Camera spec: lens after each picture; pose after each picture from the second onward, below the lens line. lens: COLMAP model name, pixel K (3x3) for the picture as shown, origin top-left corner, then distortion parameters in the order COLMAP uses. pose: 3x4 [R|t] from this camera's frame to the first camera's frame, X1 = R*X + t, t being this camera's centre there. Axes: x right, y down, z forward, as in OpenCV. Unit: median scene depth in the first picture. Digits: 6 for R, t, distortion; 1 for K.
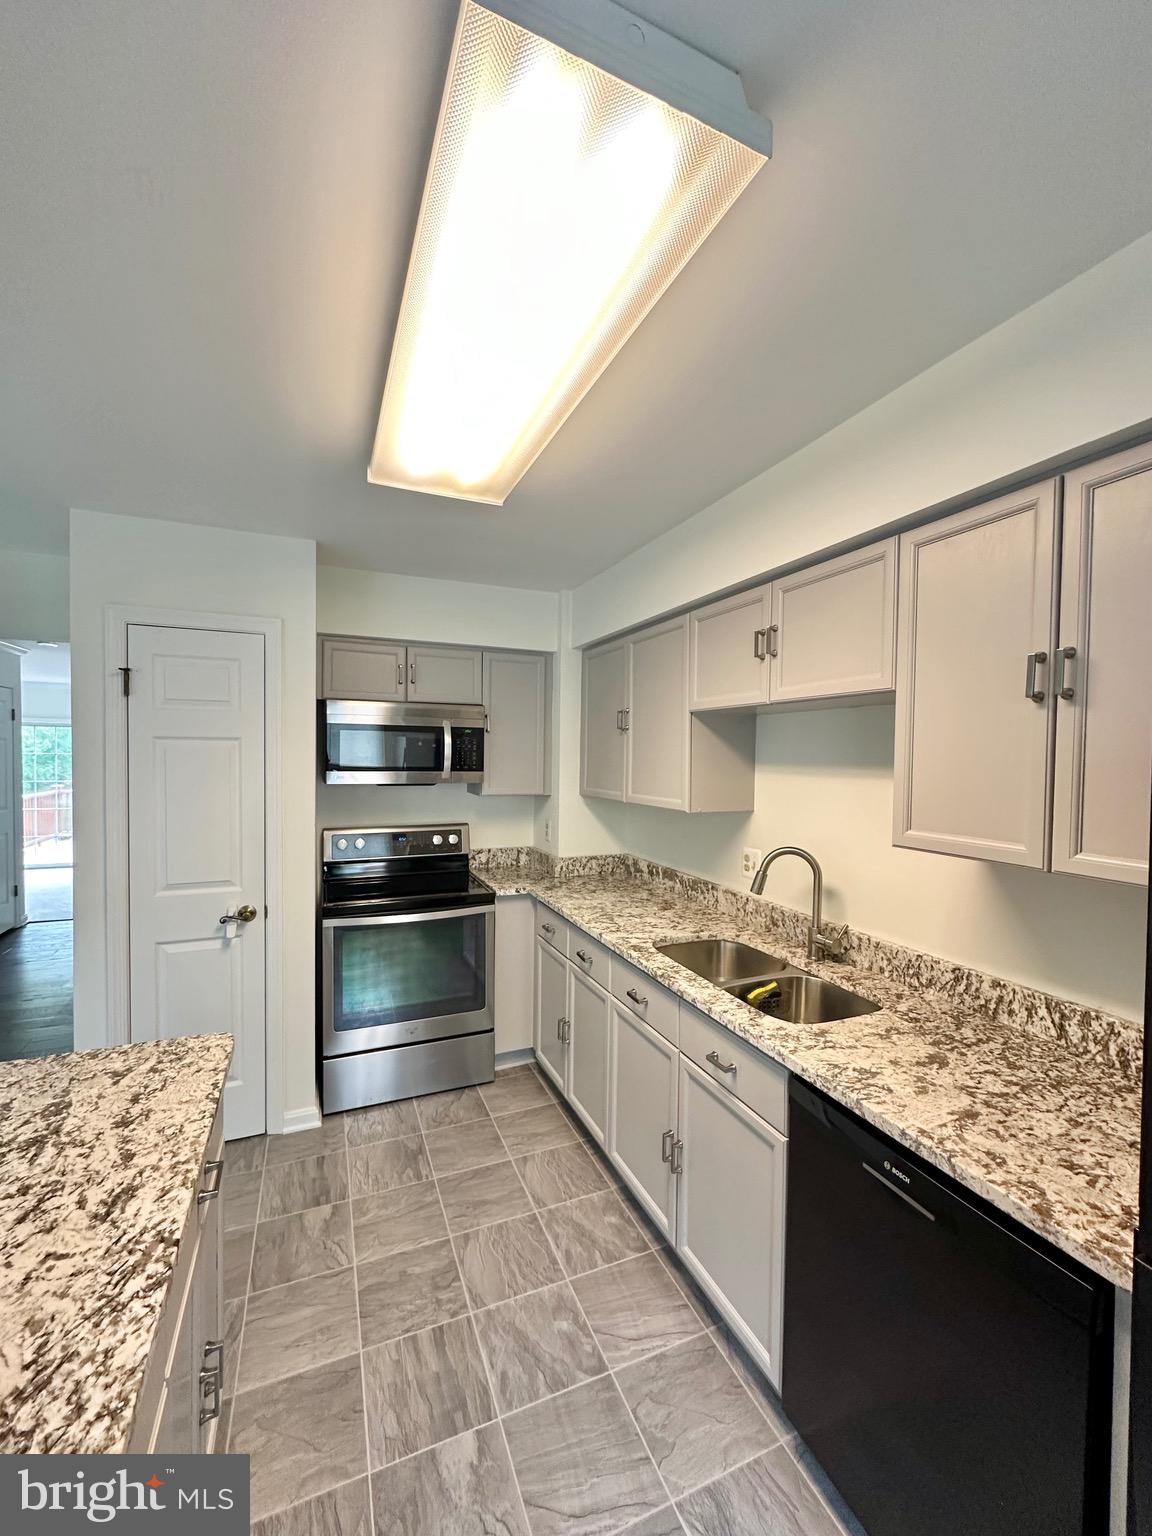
lens RADIAL K [[613.5, 0, 578.1], [0, 613.5, 767.4], [0, 0, 1]] dist [-0.004151, 0.000958]
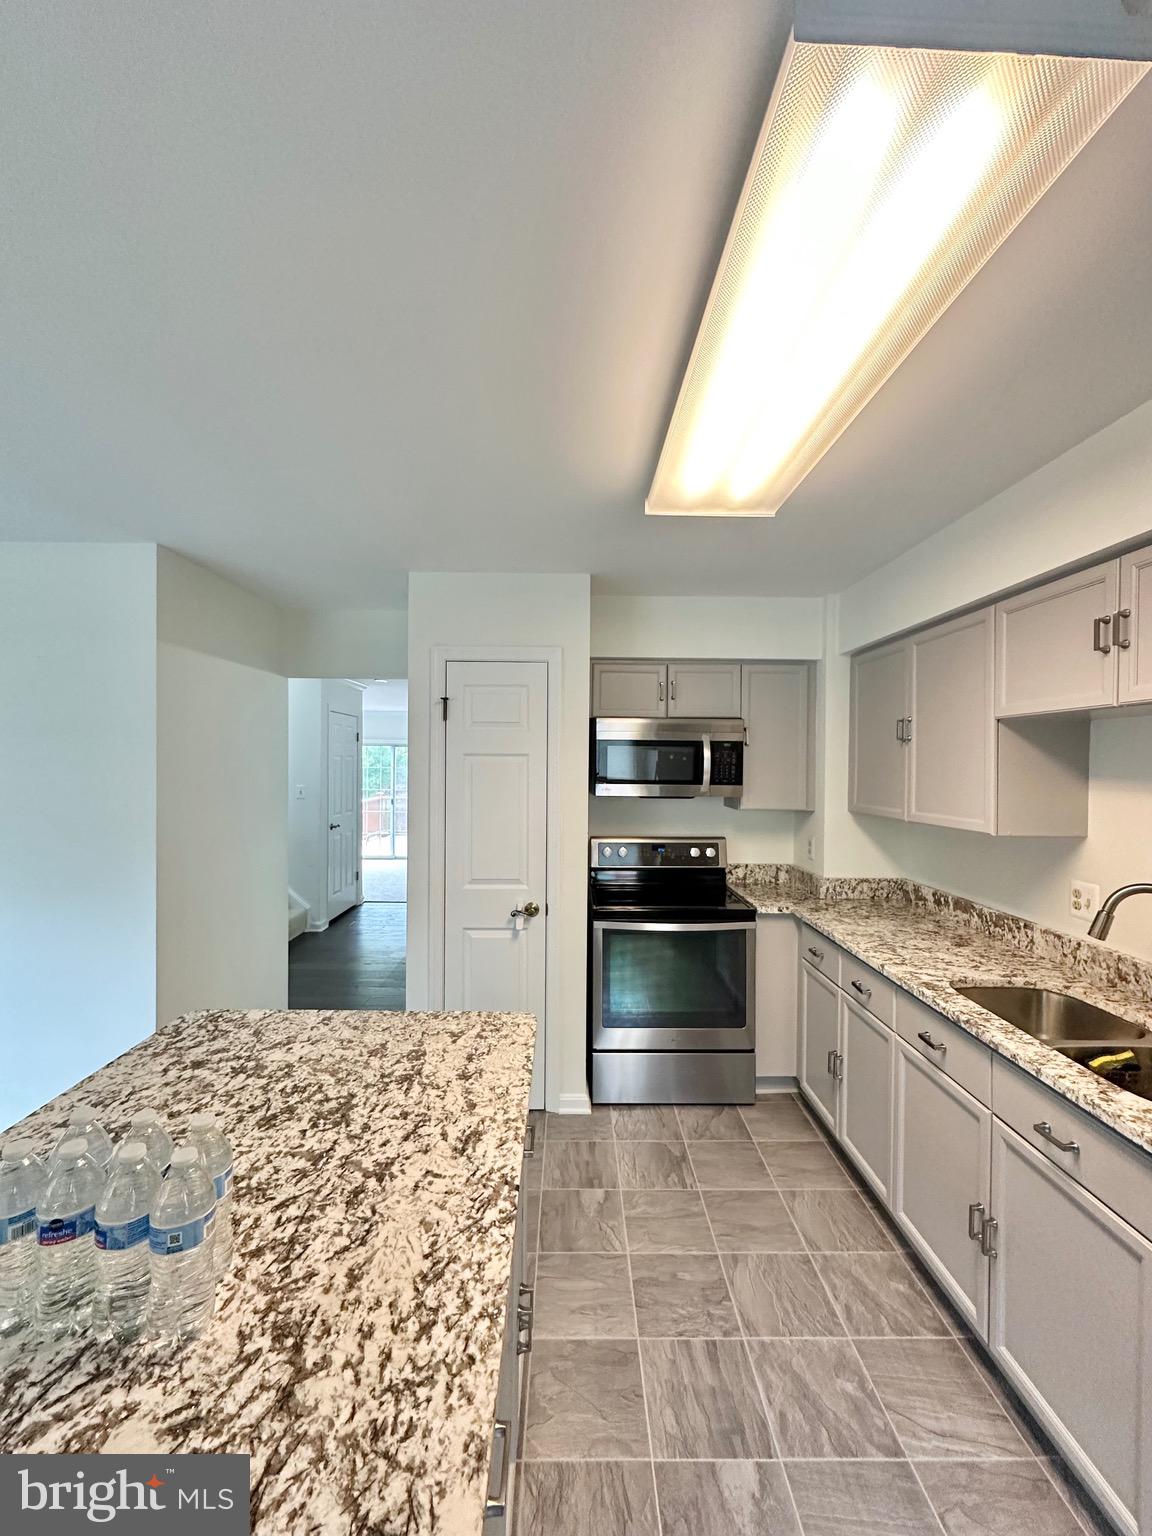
lens RADIAL K [[613.5, 0, 577.3], [0, 613.5, 767.7], [0, 0, 1]] dist [-0.004151, 0.000958]
pose [[0.925701, -0.001469, -0.378253, -0.041293], [-0.006217, 0.999798, -0.019098, -0.001975], [0.378205, 0.020030, 0.925505, -0.022246]]
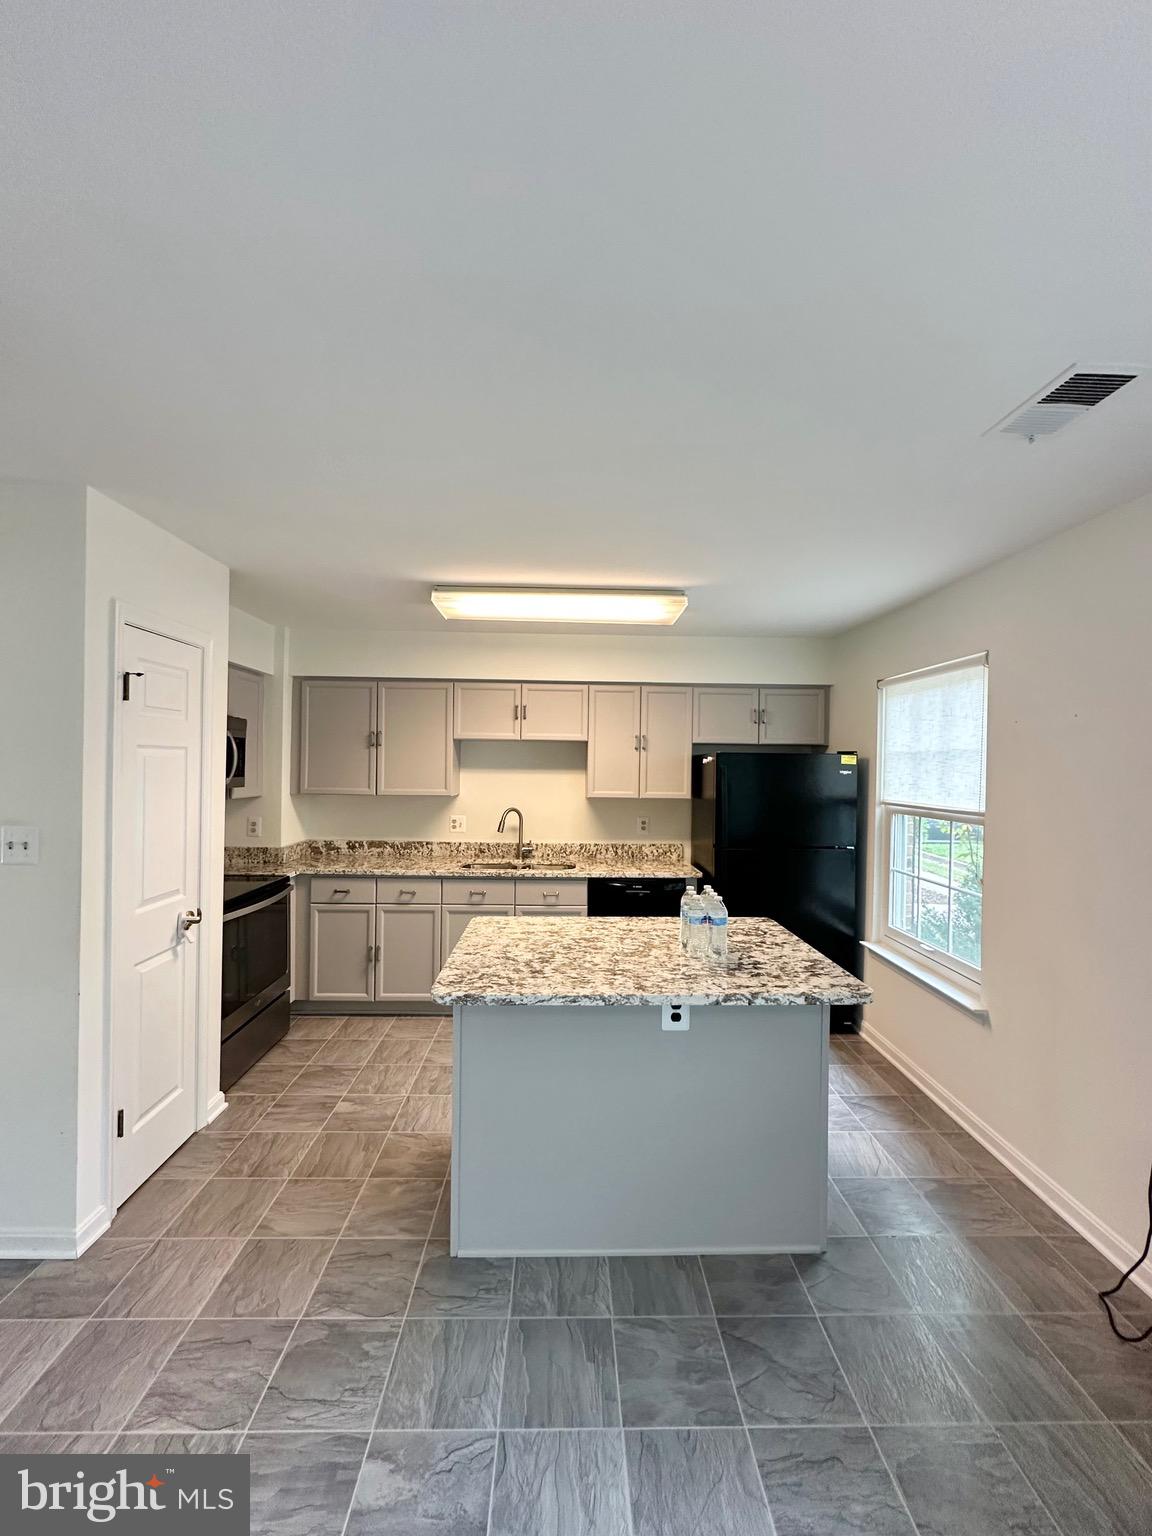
lens RADIAL K [[613.5, 0, 578.9], [0, 613.5, 768.1], [0, 0, 1]] dist [-0.004151, 0.000958]
pose [[0.362741, -0.008324, 0.931853, -1.473088], [0.009615, 0.999940, 0.005189, -0.014465], [-0.931841, 0.007078, 0.362799, 0.026120]]
